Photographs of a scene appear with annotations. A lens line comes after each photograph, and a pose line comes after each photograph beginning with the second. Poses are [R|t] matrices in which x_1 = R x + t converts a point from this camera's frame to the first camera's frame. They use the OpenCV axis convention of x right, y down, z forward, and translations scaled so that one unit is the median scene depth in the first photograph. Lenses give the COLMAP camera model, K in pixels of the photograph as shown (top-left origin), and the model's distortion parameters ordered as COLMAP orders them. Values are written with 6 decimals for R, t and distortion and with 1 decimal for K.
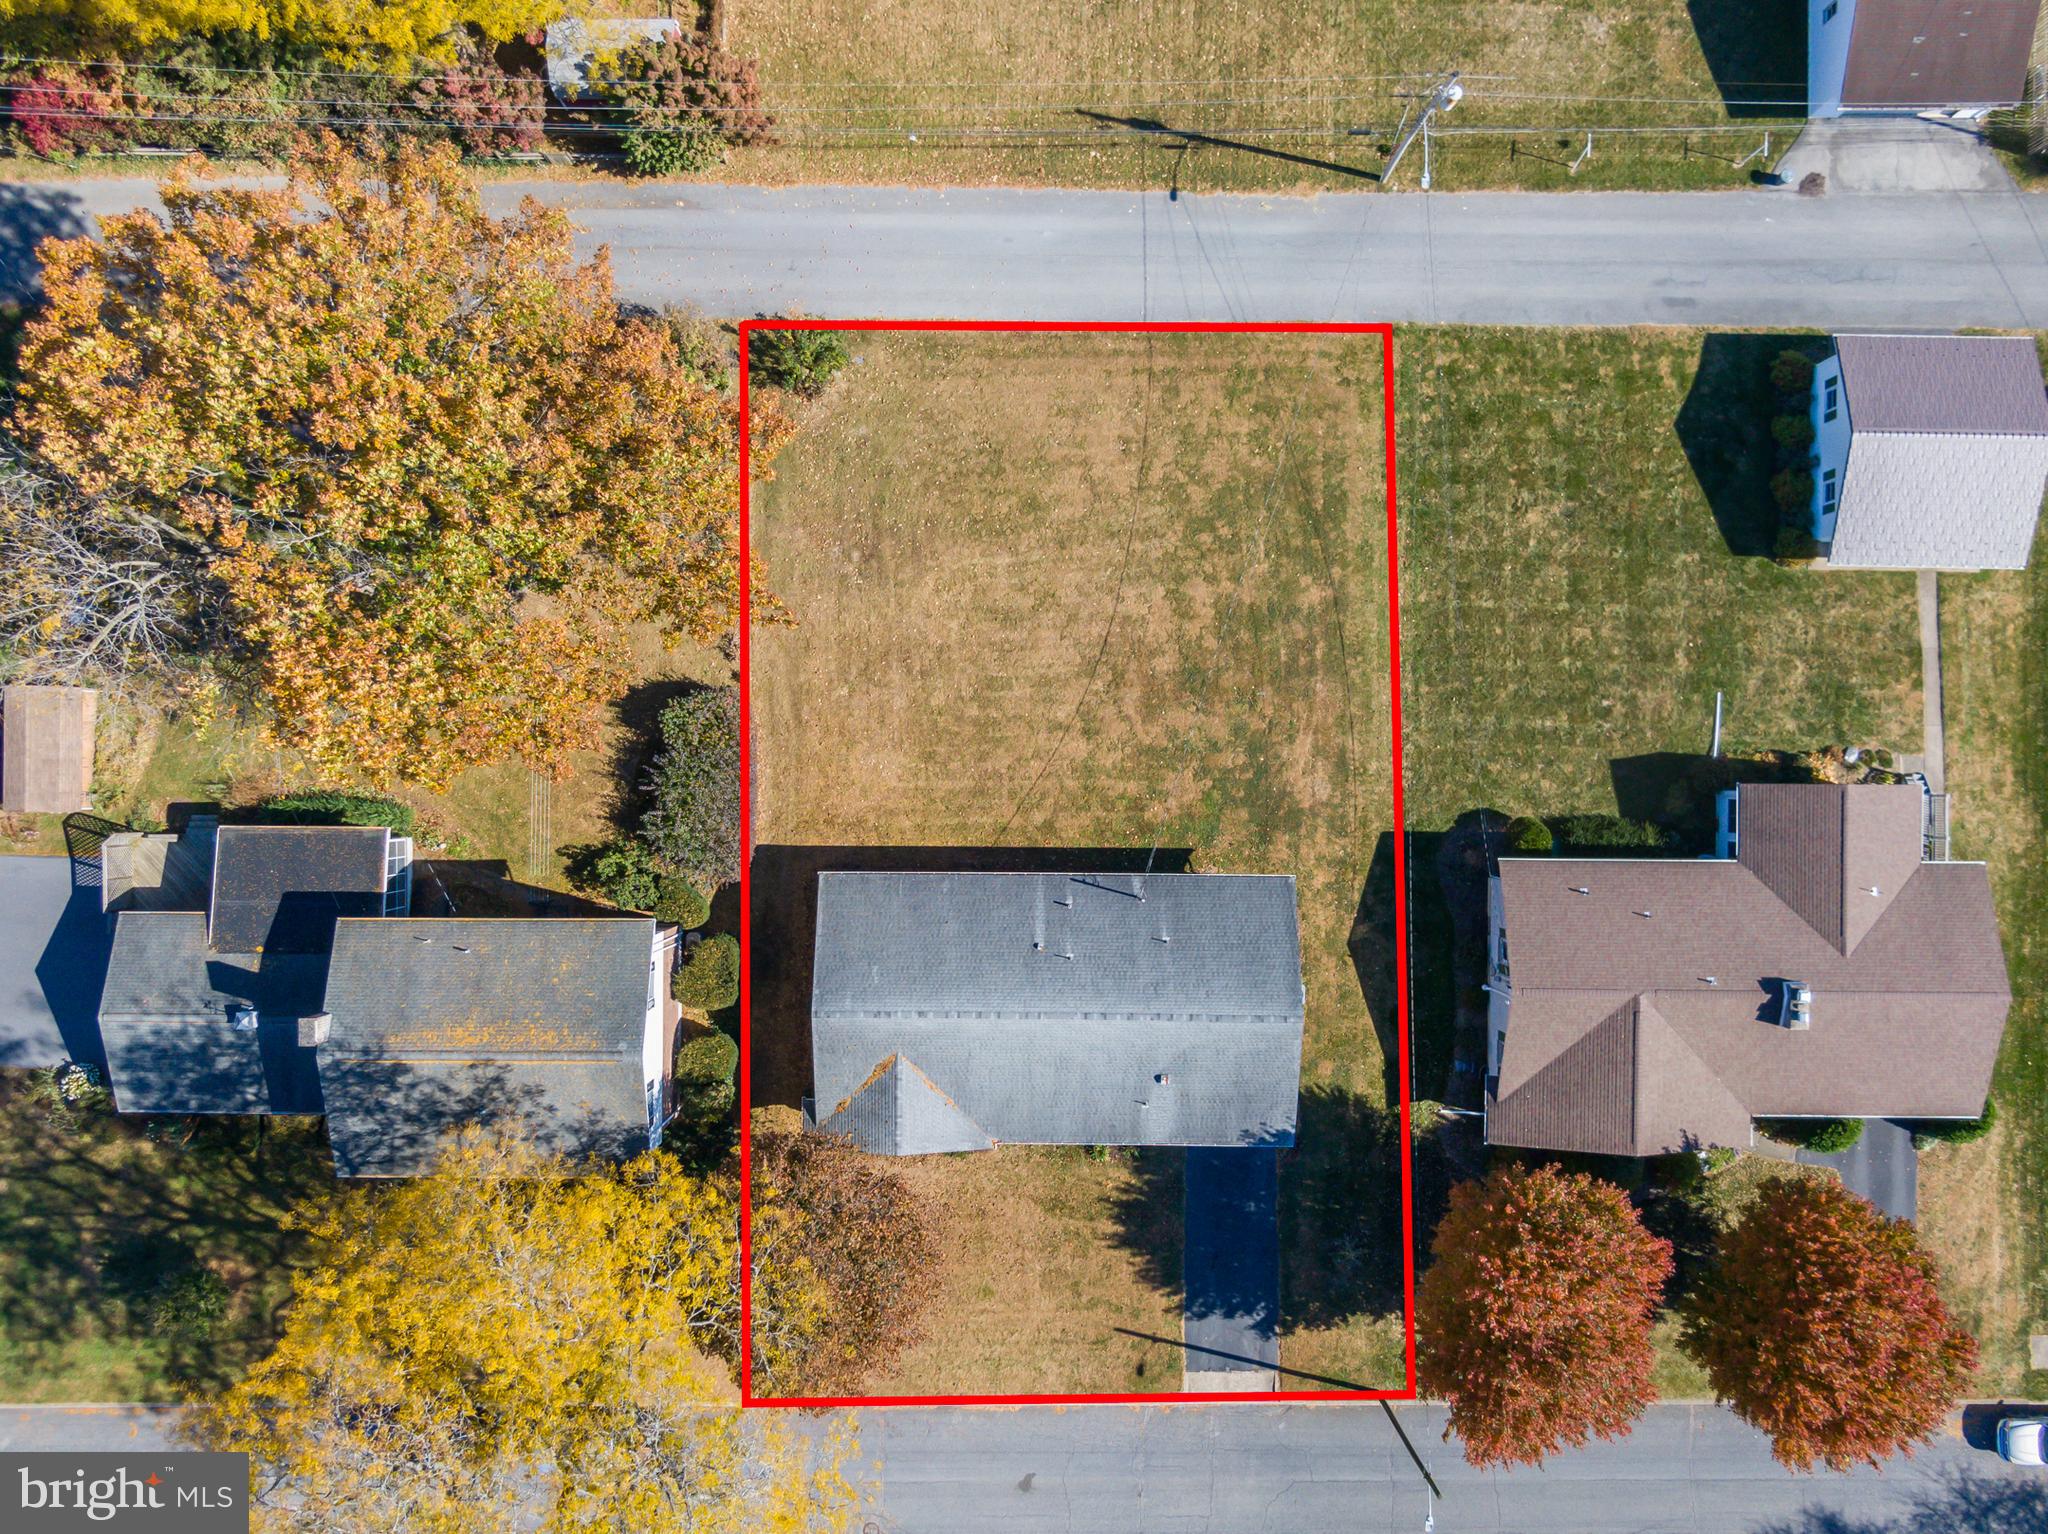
lens RADIAL K [[1444.1, 0, 1024.0], [0, 1444.1, 767.0], [0, 0, 1]] dist [0.011220, 0.000992]
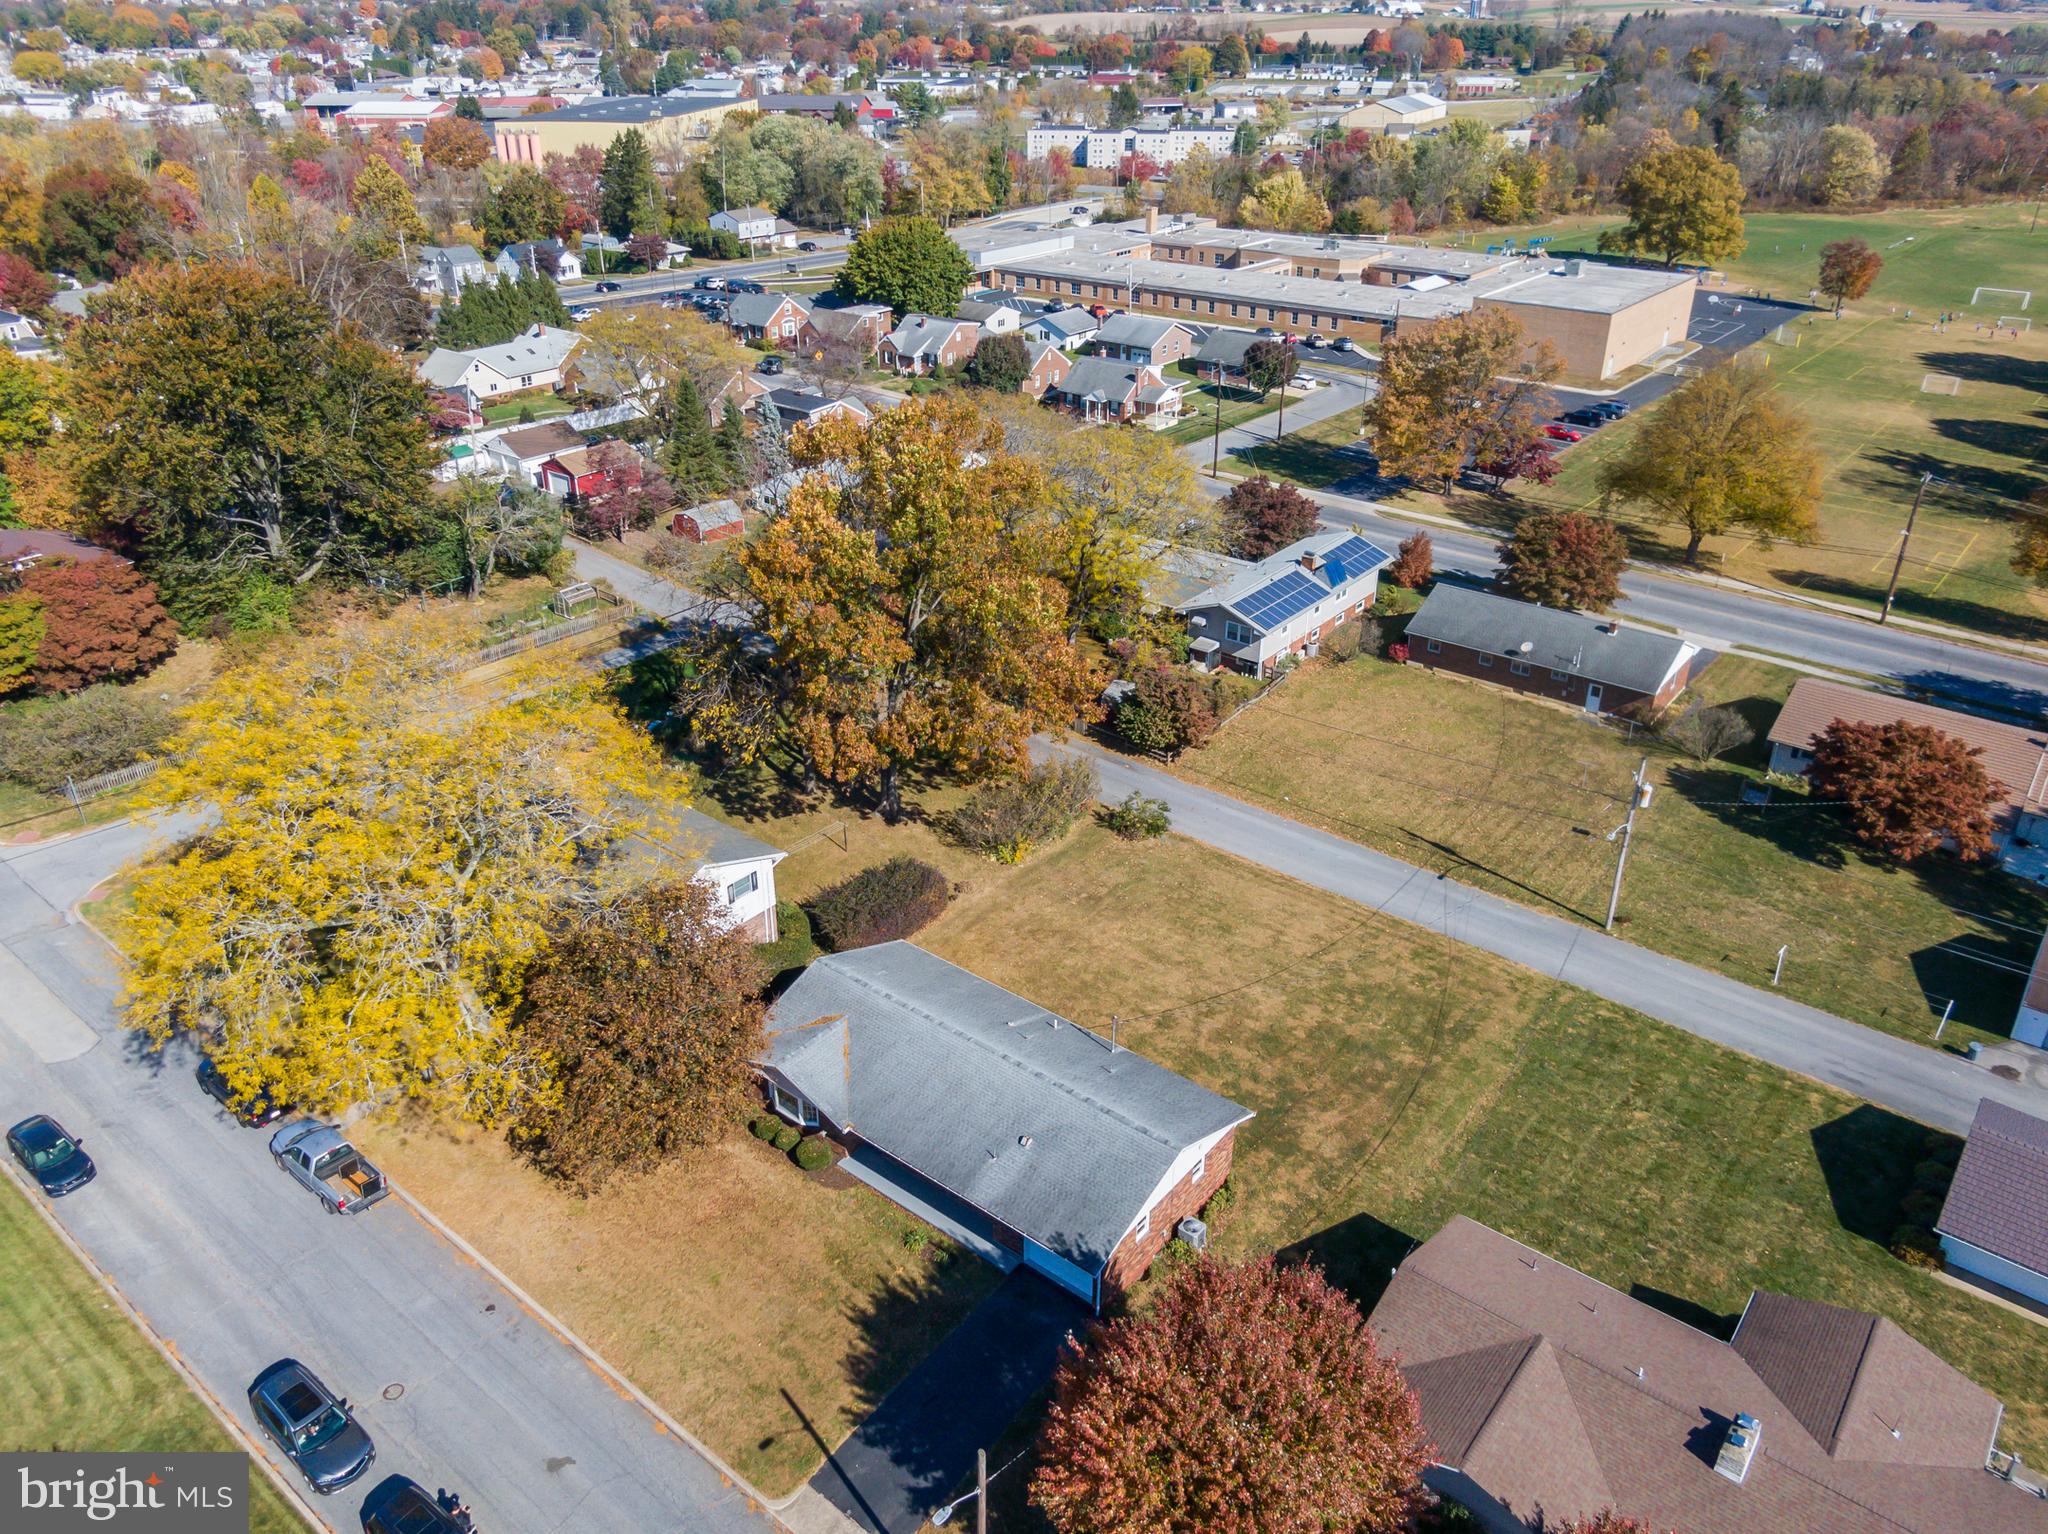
lens RADIAL K [[1428.6, 0, 1024.0], [0, 1428.6, 767.0], [0, 0, 1]] dist [-0.001166, 0.002174]
pose [[0.789733, 0.304654, -0.532454, 0.490660], [-0.613446, 0.395483, -0.683577, 0.714382], [0.002322, 0.866475, 0.499215, 0.293982]]
